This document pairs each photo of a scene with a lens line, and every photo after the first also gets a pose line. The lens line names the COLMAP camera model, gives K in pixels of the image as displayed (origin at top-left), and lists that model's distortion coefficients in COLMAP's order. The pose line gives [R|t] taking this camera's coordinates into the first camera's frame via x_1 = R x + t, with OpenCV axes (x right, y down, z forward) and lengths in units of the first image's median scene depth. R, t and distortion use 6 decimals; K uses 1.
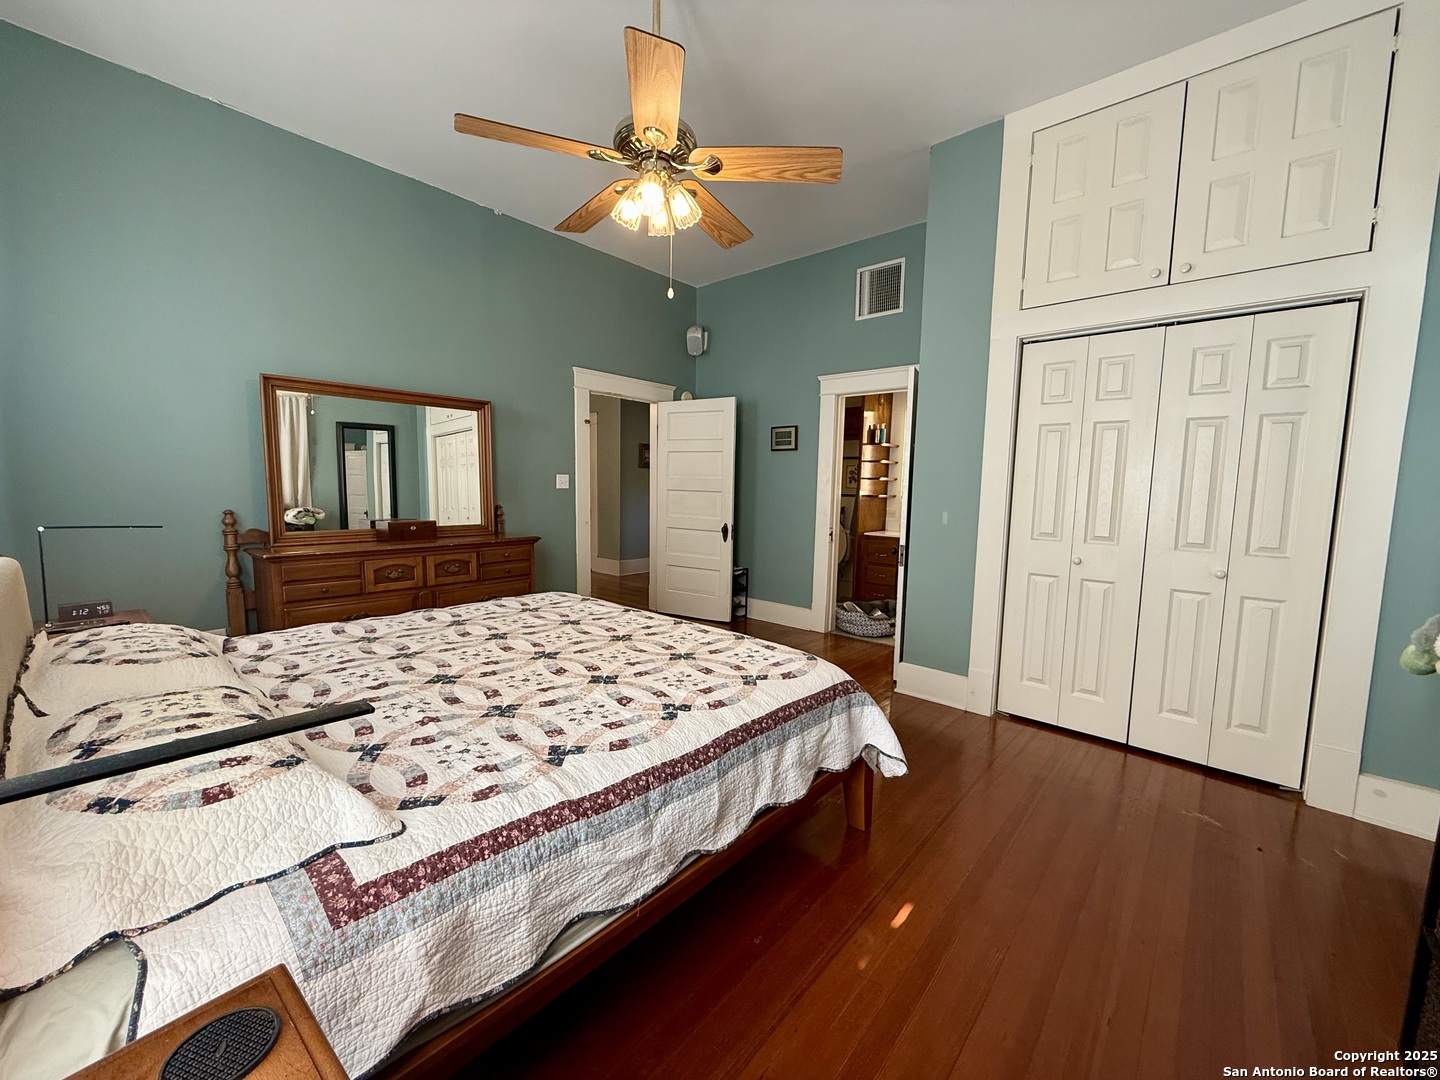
lens RADIAL K [[576.5, 0, 717.8], [0, 576.5, 540.5], [0, 0, 1]] dist [0.002089, 0.000138]
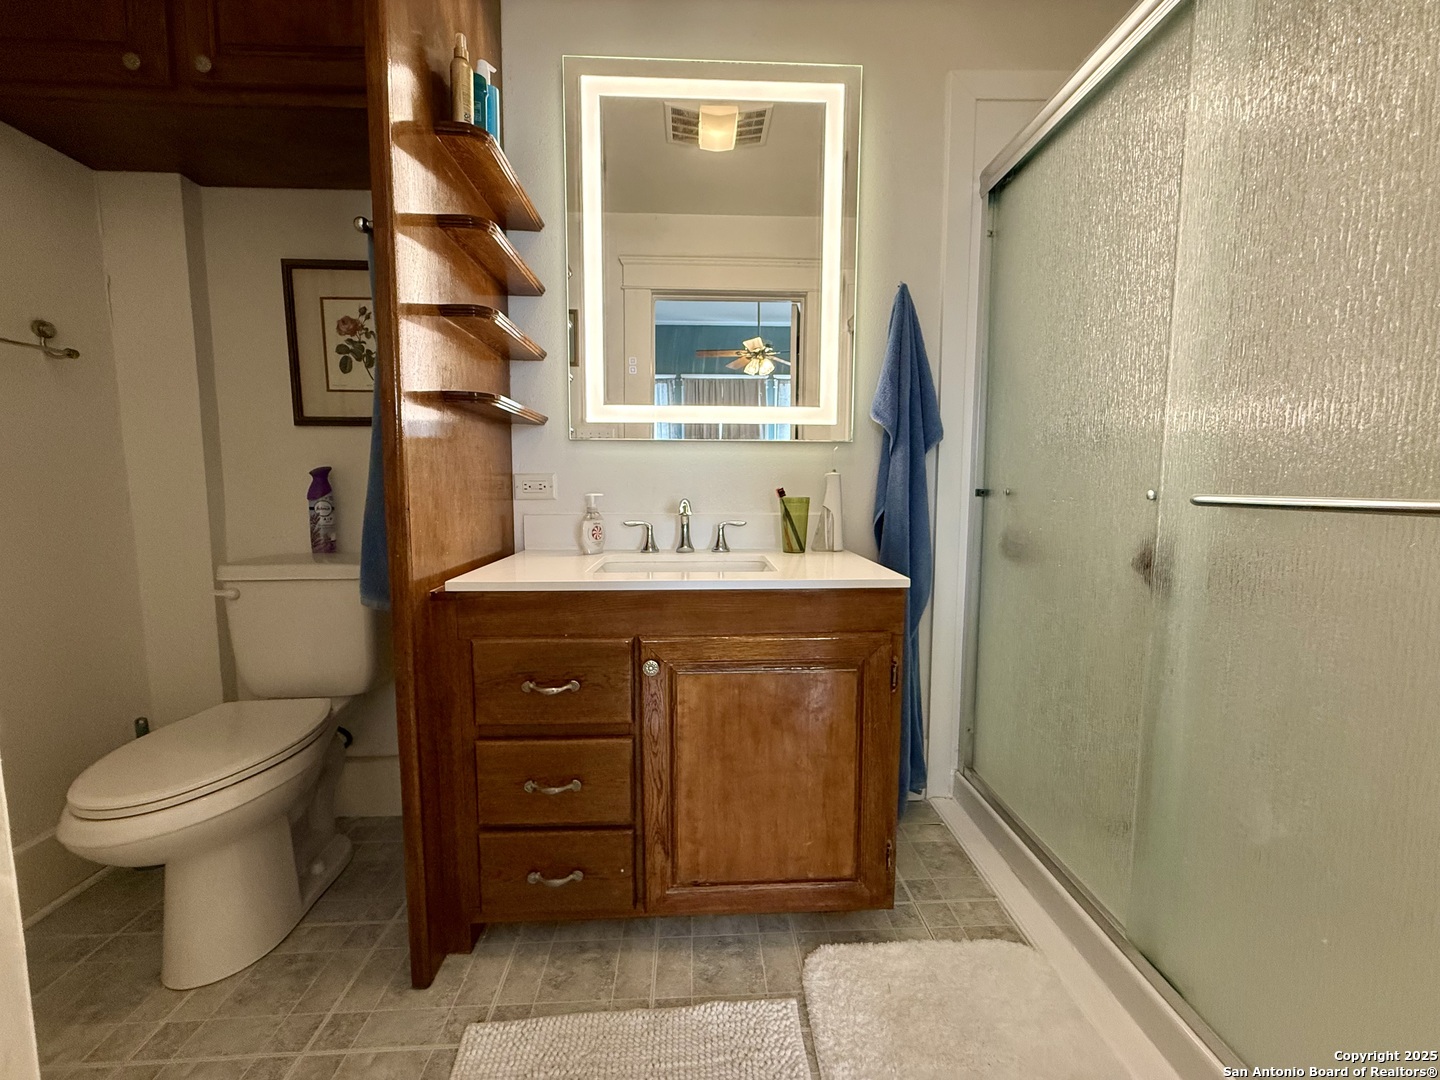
lens RADIAL K [[576.5, 0, 721.0], [0, 576.5, 539.4], [0, 0, 1]] dist [0.002089, 0.000138]
pose [[0.715347, -0.086921, 0.693342, 0.176060], [0.083505, 0.995756, 0.038677, -0.027358], [-0.693761, 0.030230, 0.719570, 0.750901]]
